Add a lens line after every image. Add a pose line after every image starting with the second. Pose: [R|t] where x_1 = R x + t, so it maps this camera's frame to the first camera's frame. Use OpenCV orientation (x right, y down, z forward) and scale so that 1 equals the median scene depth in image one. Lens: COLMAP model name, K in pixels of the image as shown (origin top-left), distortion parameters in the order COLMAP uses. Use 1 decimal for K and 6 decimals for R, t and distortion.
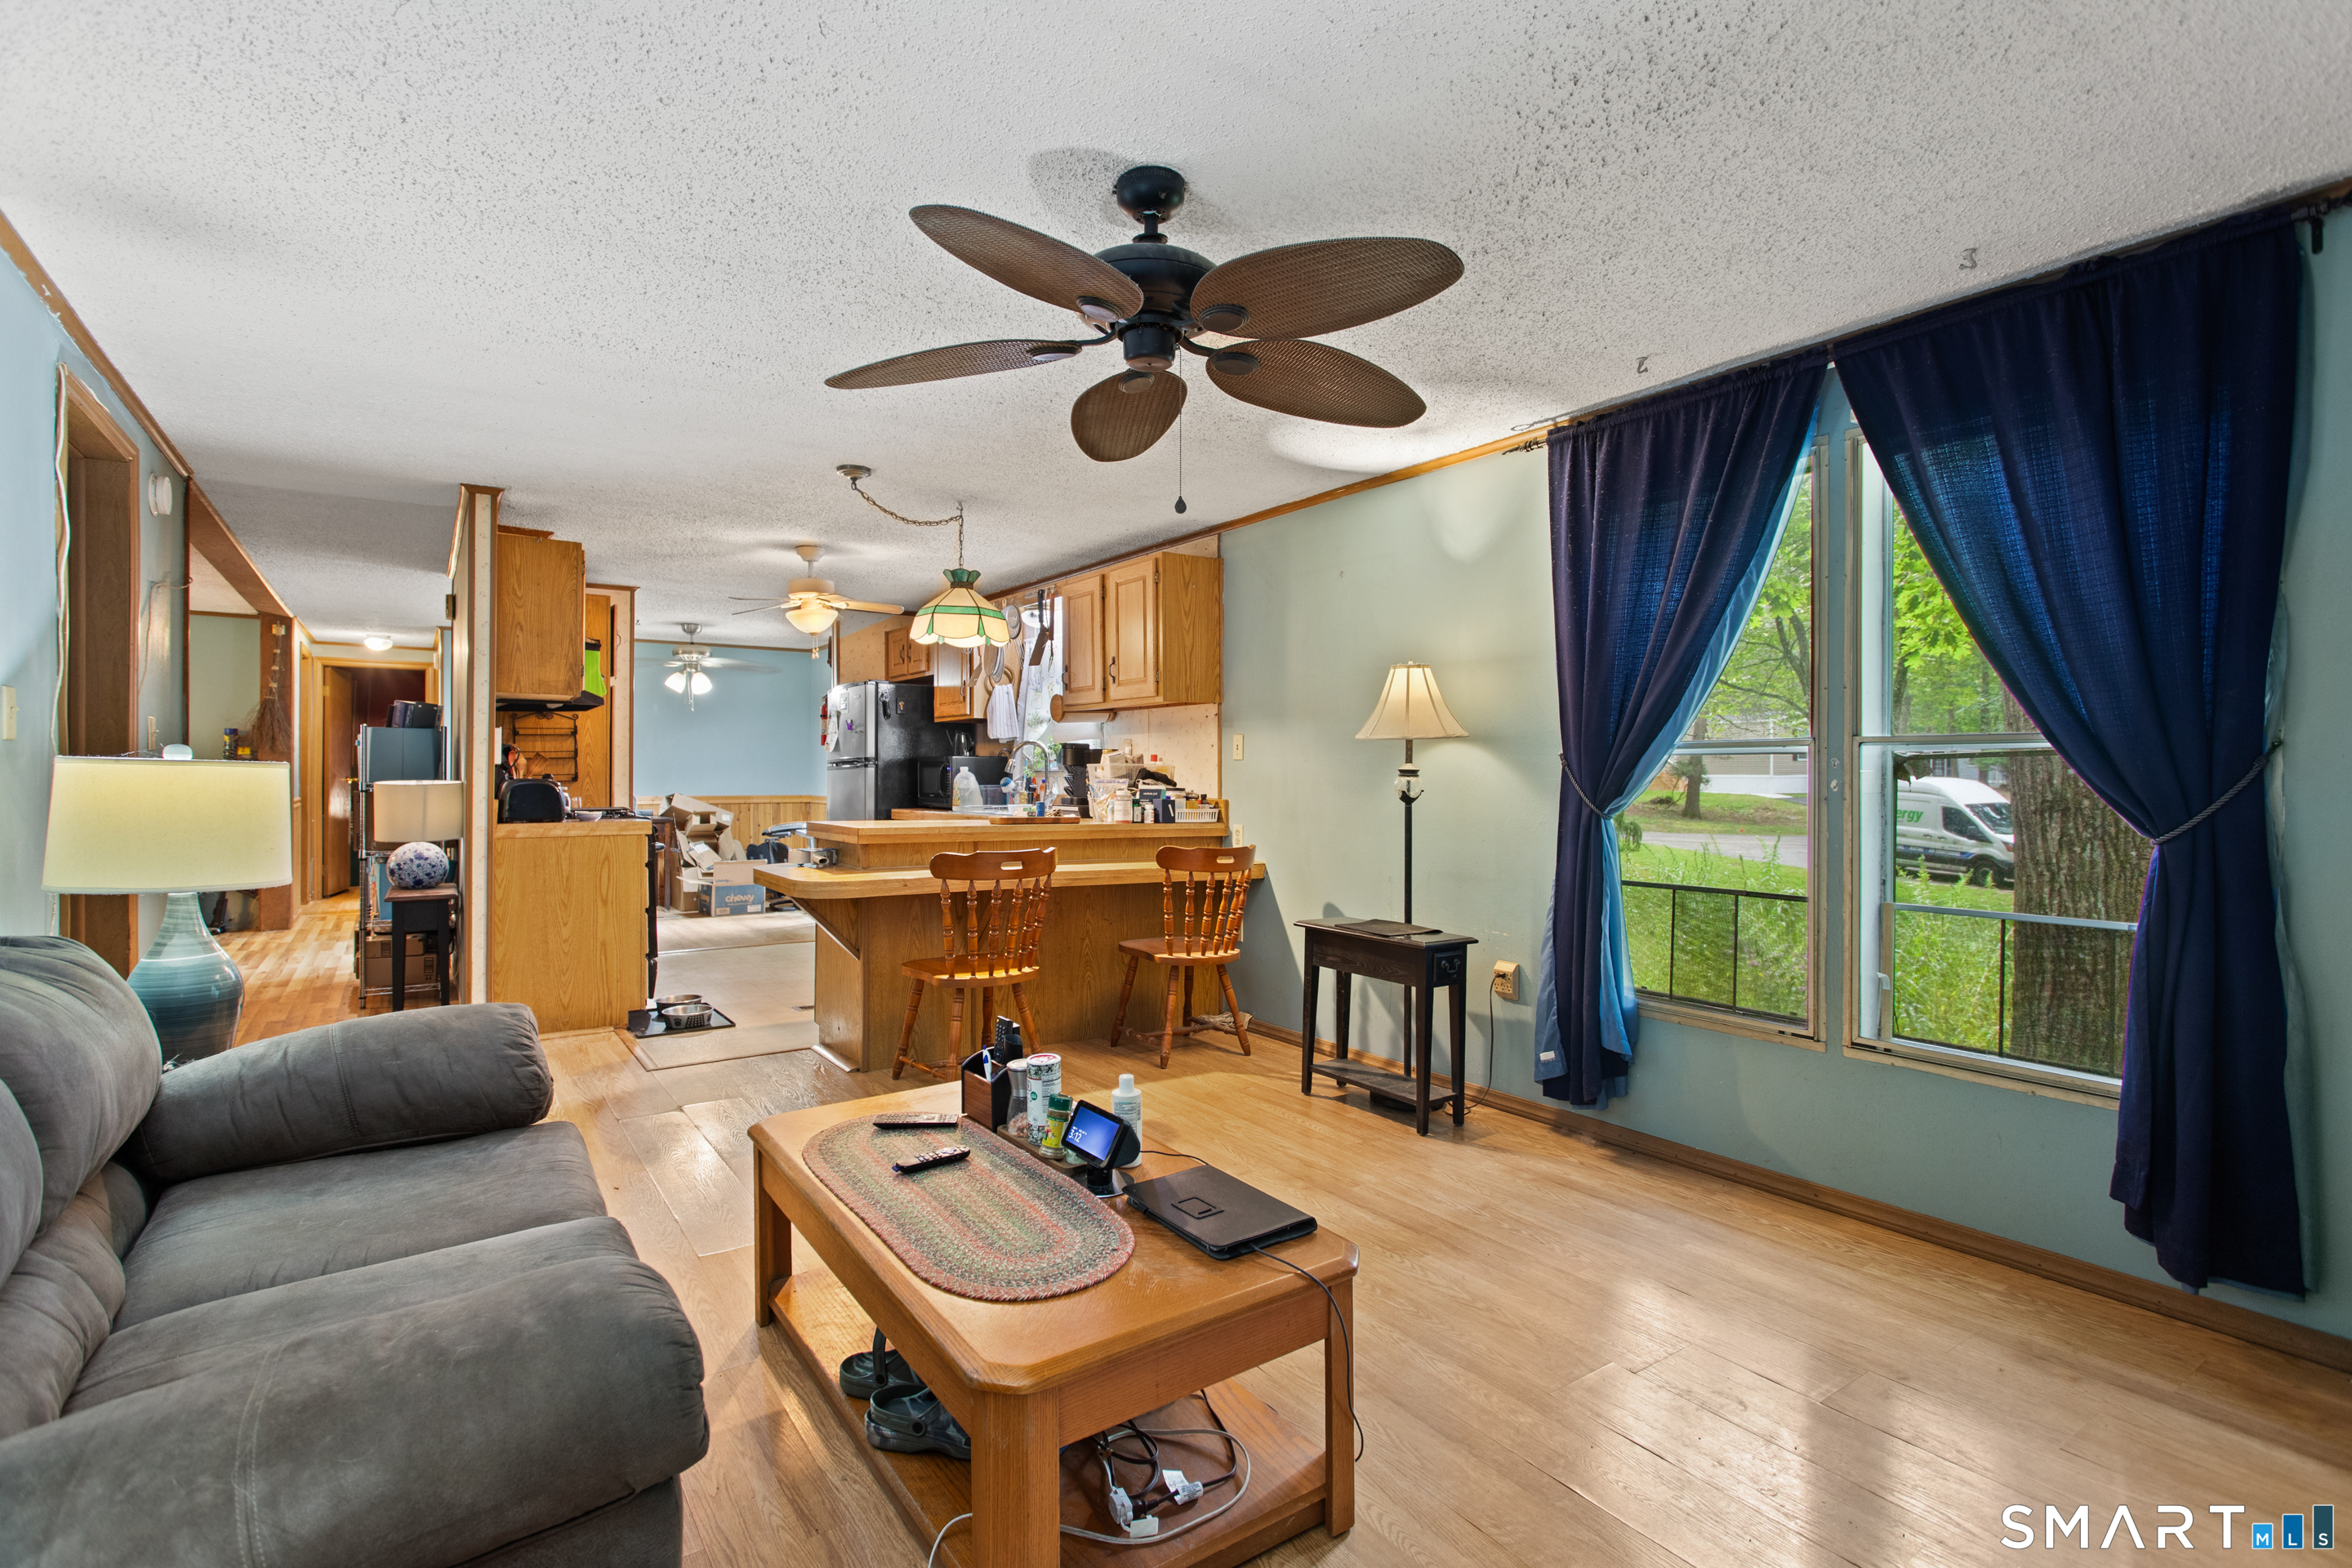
lens RADIAL K [[1100.1, 0, 1170.6], [0, 1100.1, 774.5], [0, 0, 1]] dist [-0.001524, 0.000309]
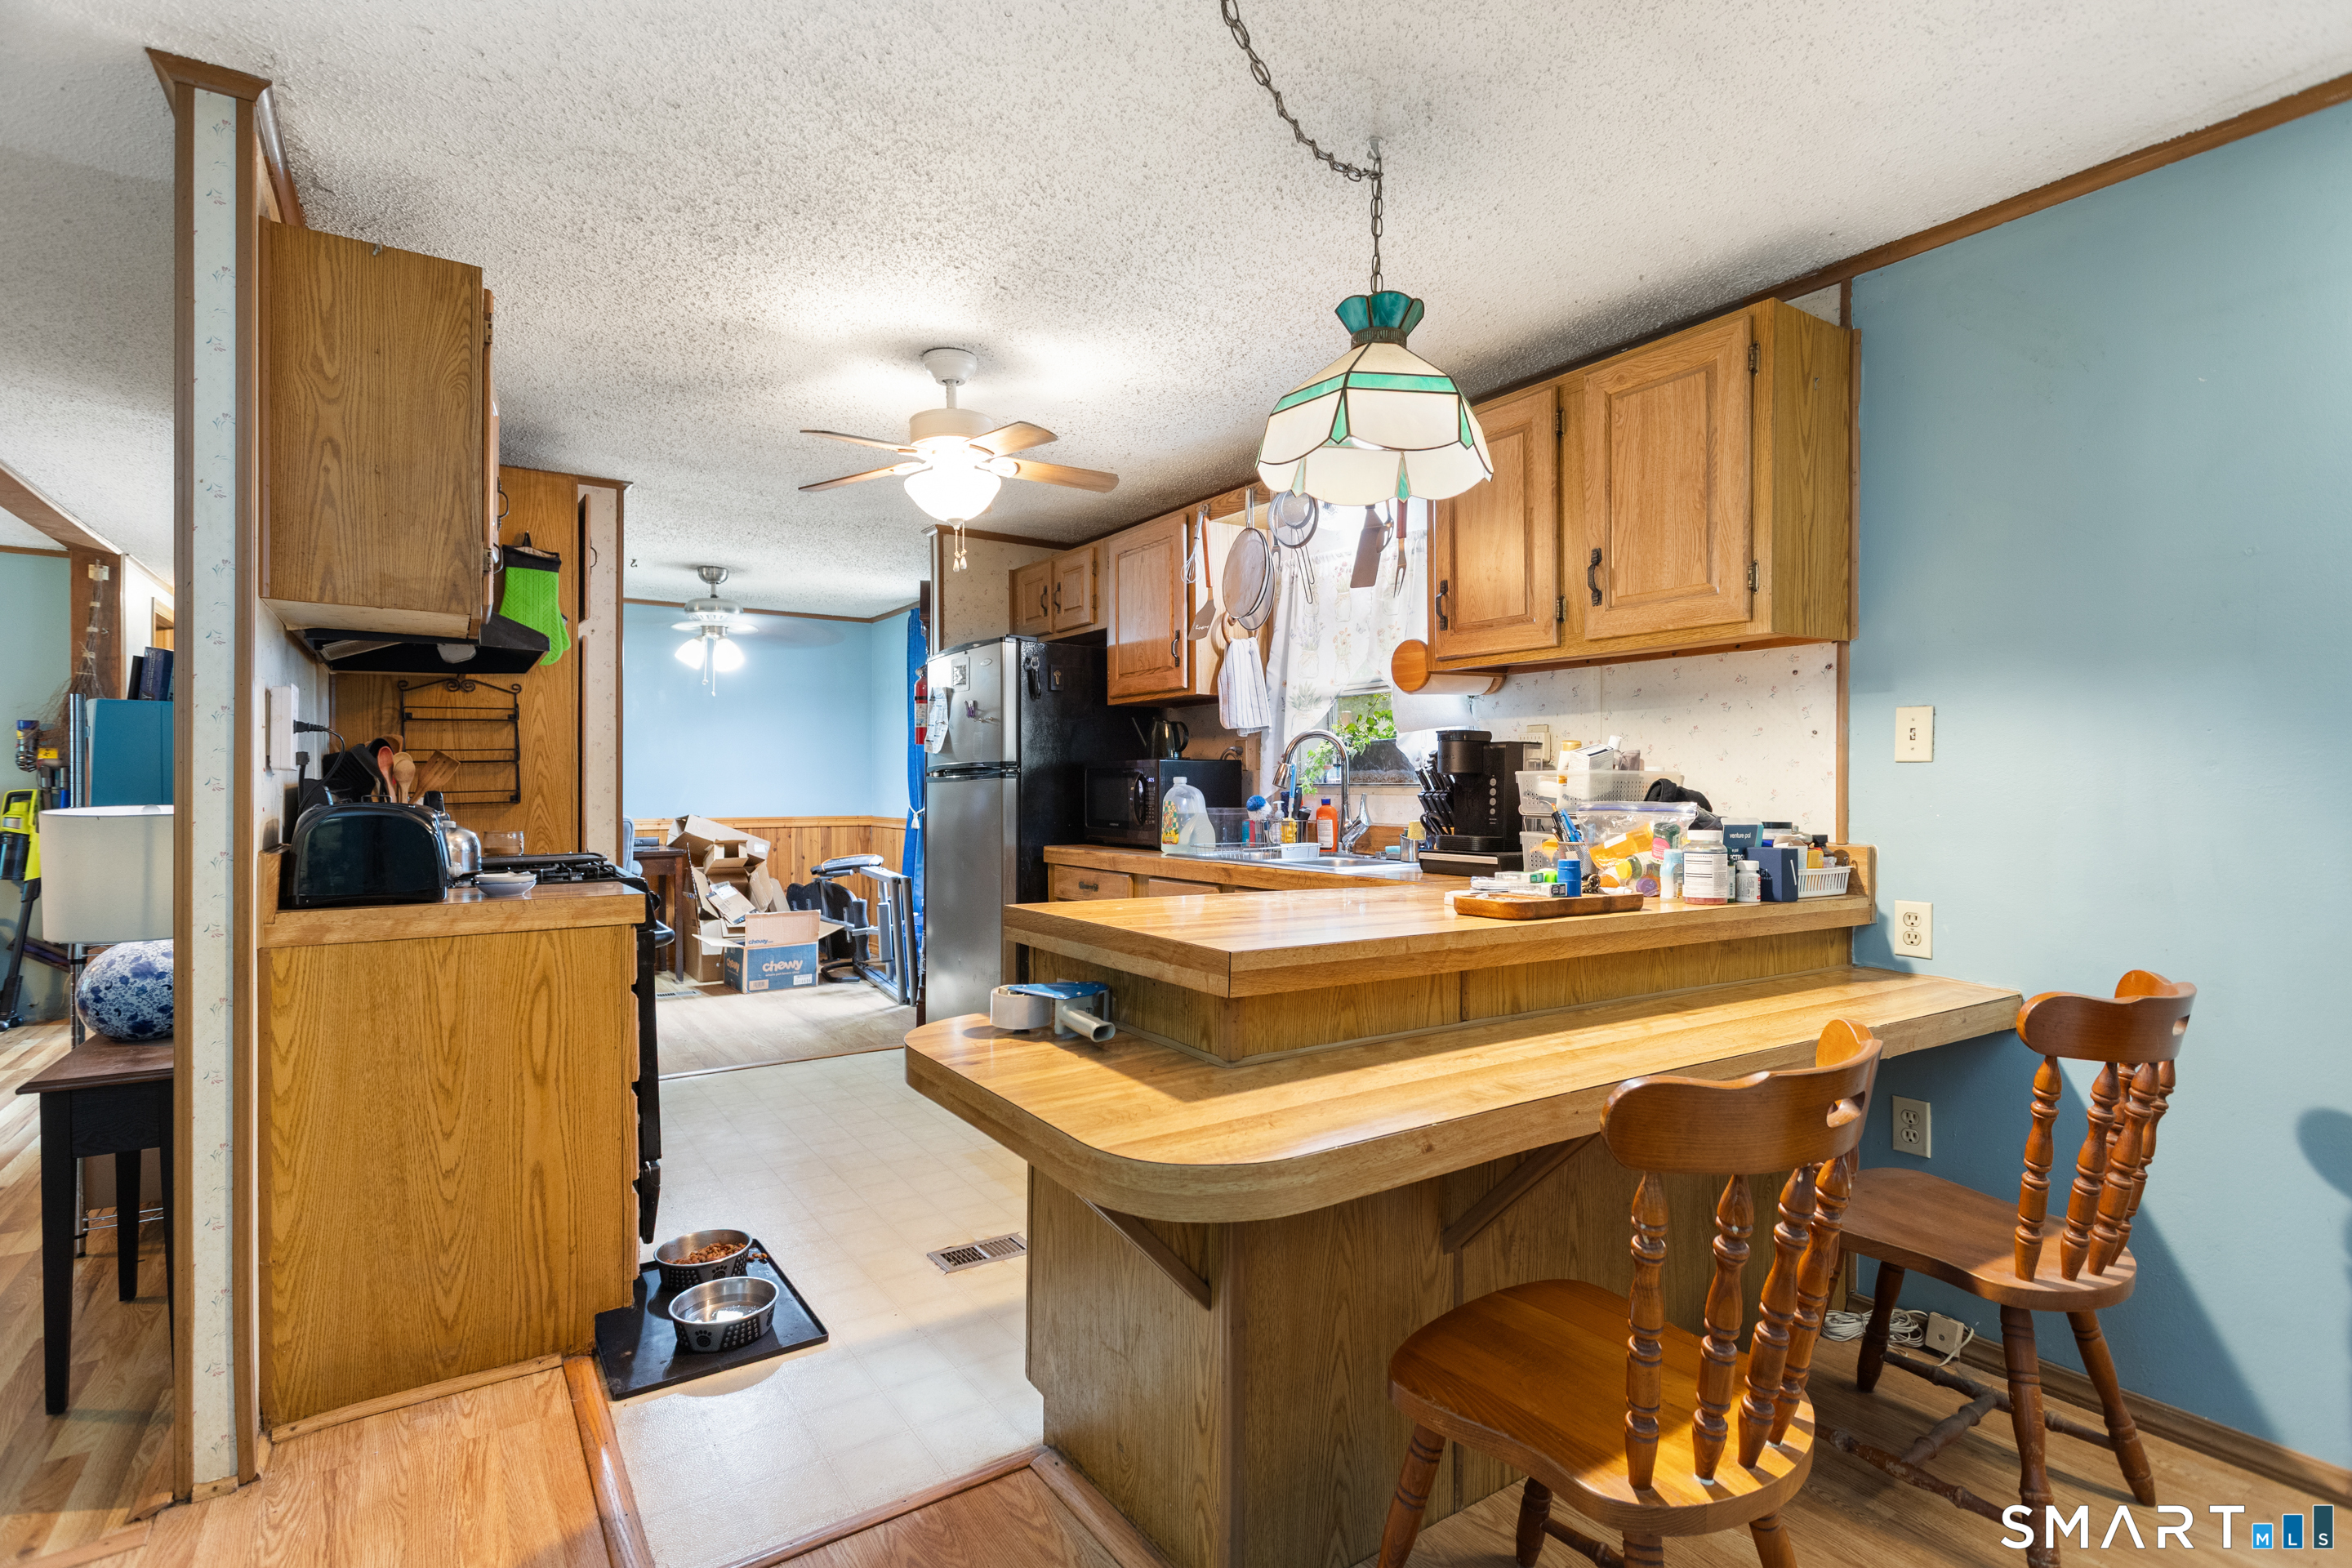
lens RADIAL K [[1100.1, 0, 1174.7], [0, 1100.1, 795.3], [0, 0, 1]] dist [-0.001524, 0.000309]
pose [[0.999986, 0.000015, -0.005211, -0.188650], [0.000029, 0.999964, 0.008494, -0.002343], [0.005211, -0.008494, 0.999950, 0.412179]]
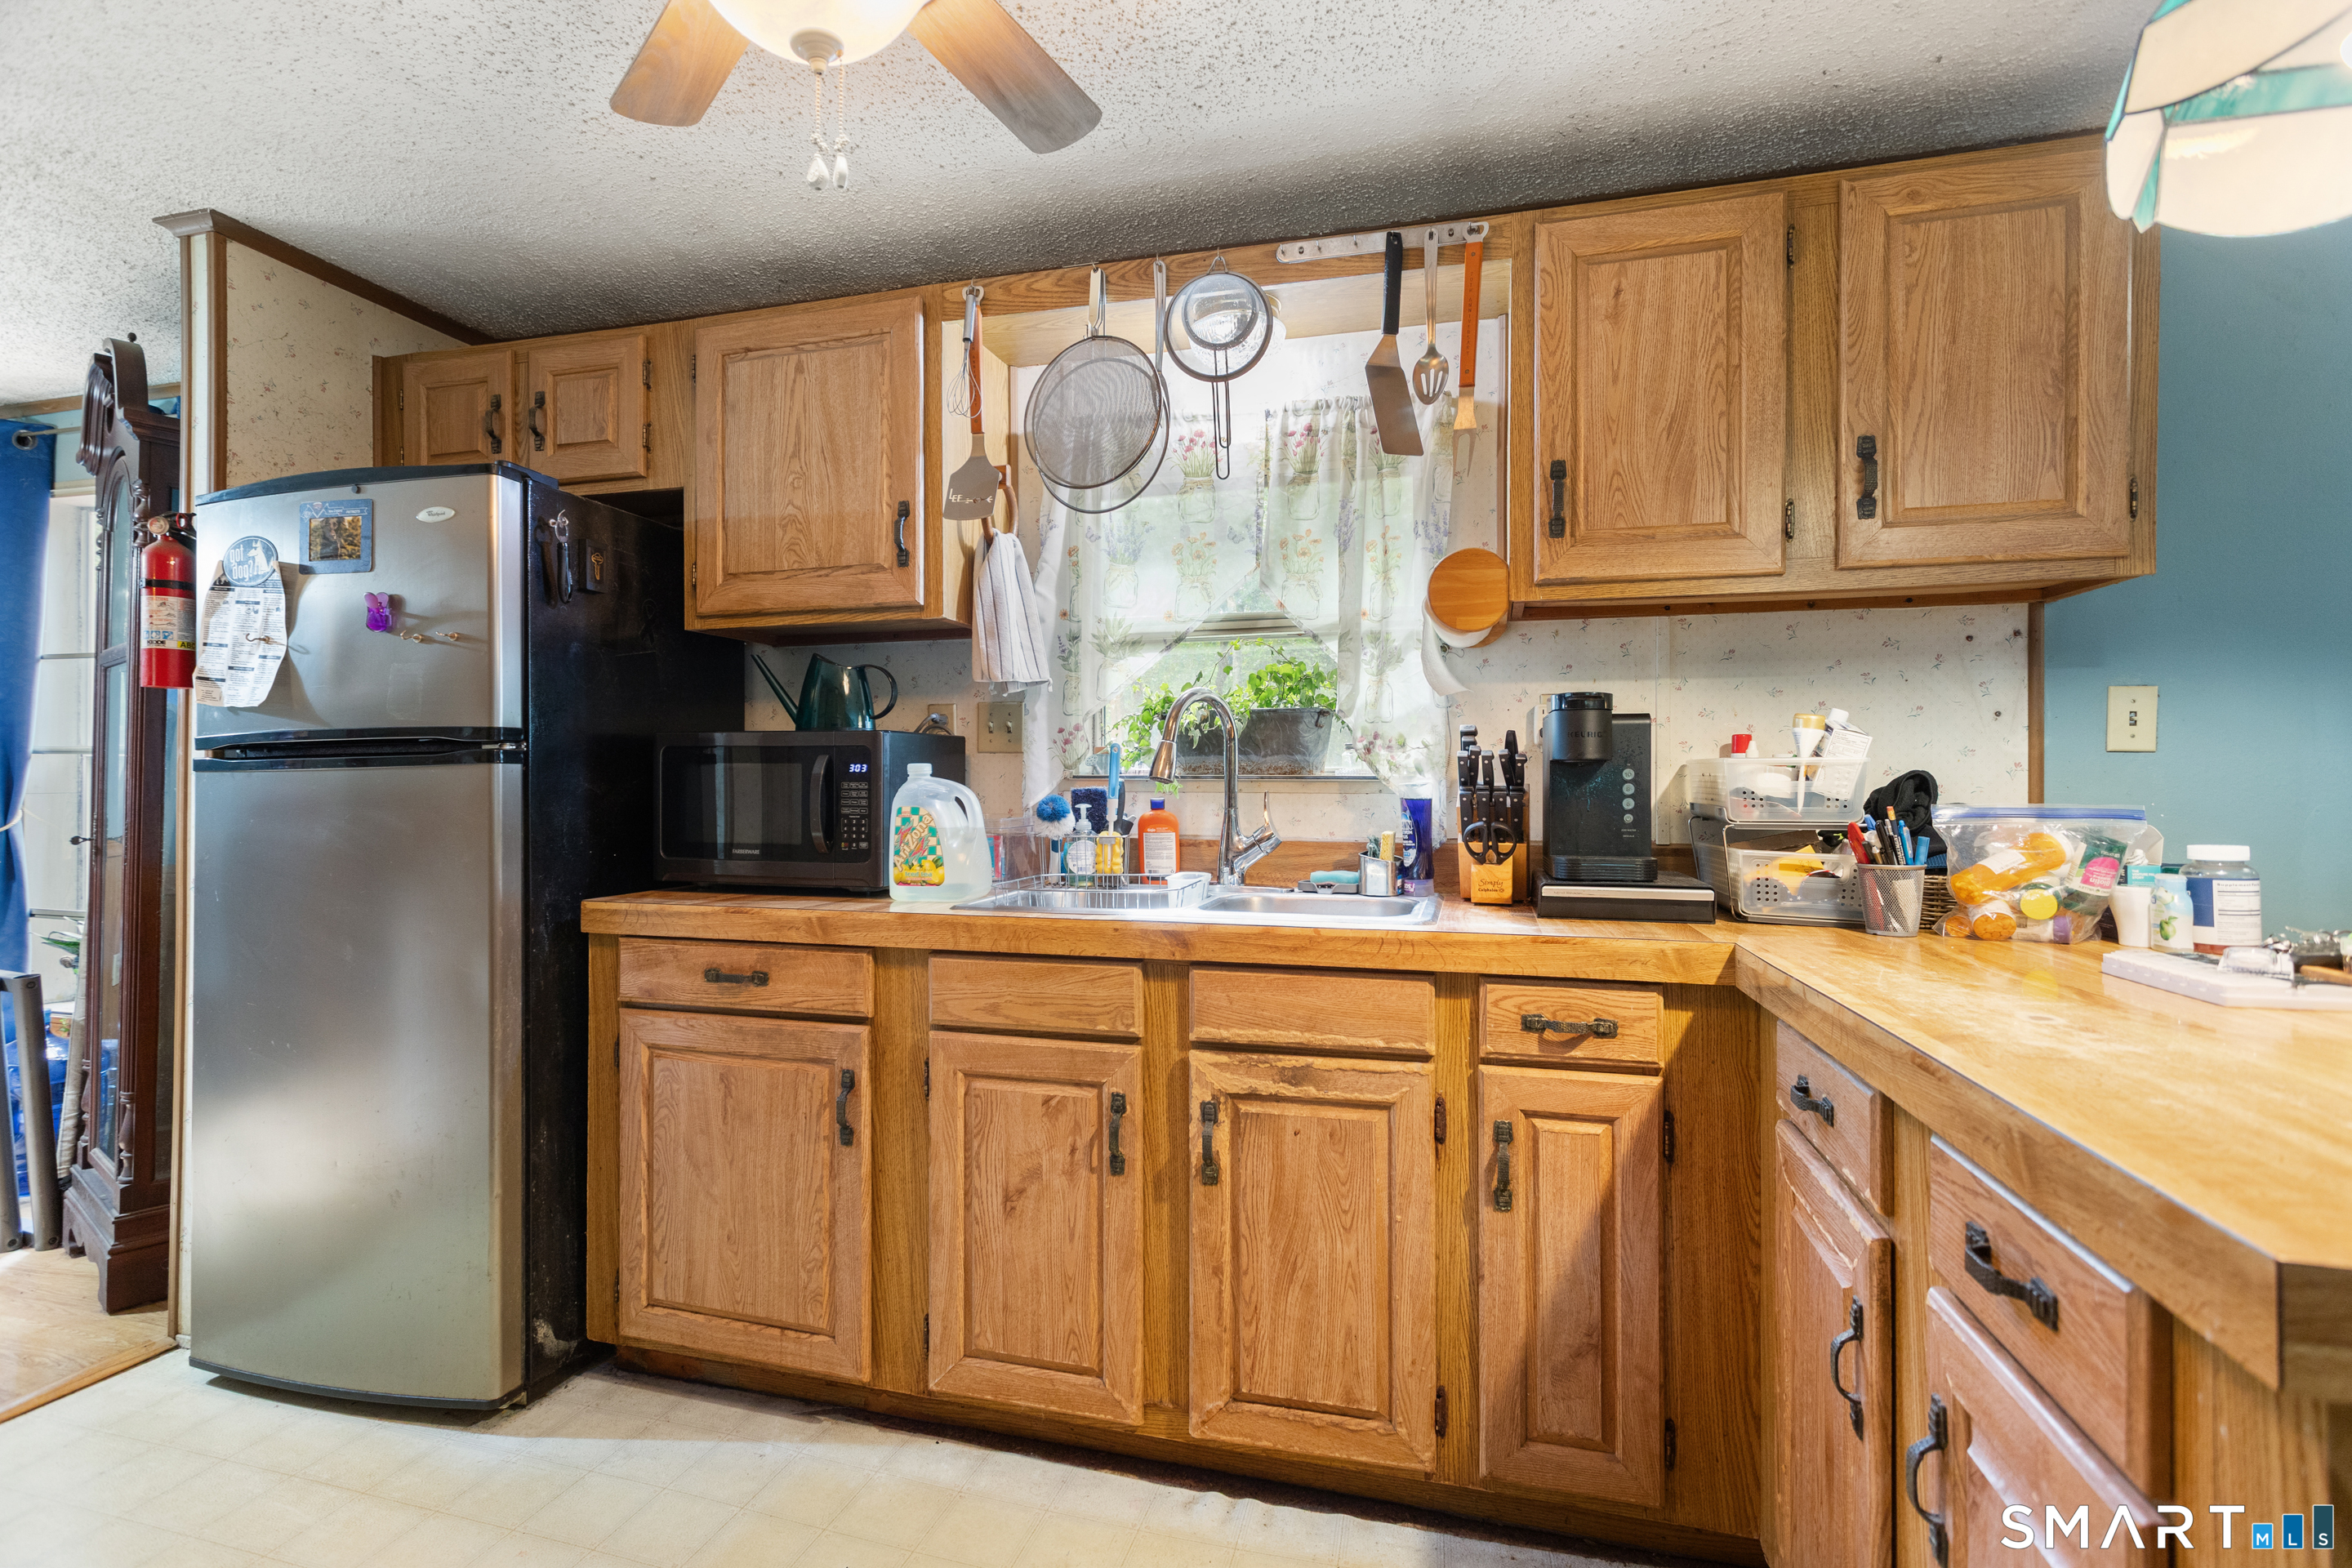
lens RADIAL K [[1100.1, 0, 1172.2], [0, 1100.1, 774.3], [0, 0, 1]] dist [-0.001524, 0.000309]
pose [[0.770291, 0.003228, 0.637685, -0.341627], [-0.000388, 0.999989, -0.004594, -0.002388], [-0.637693, 0.003292, 0.770284, 0.702796]]
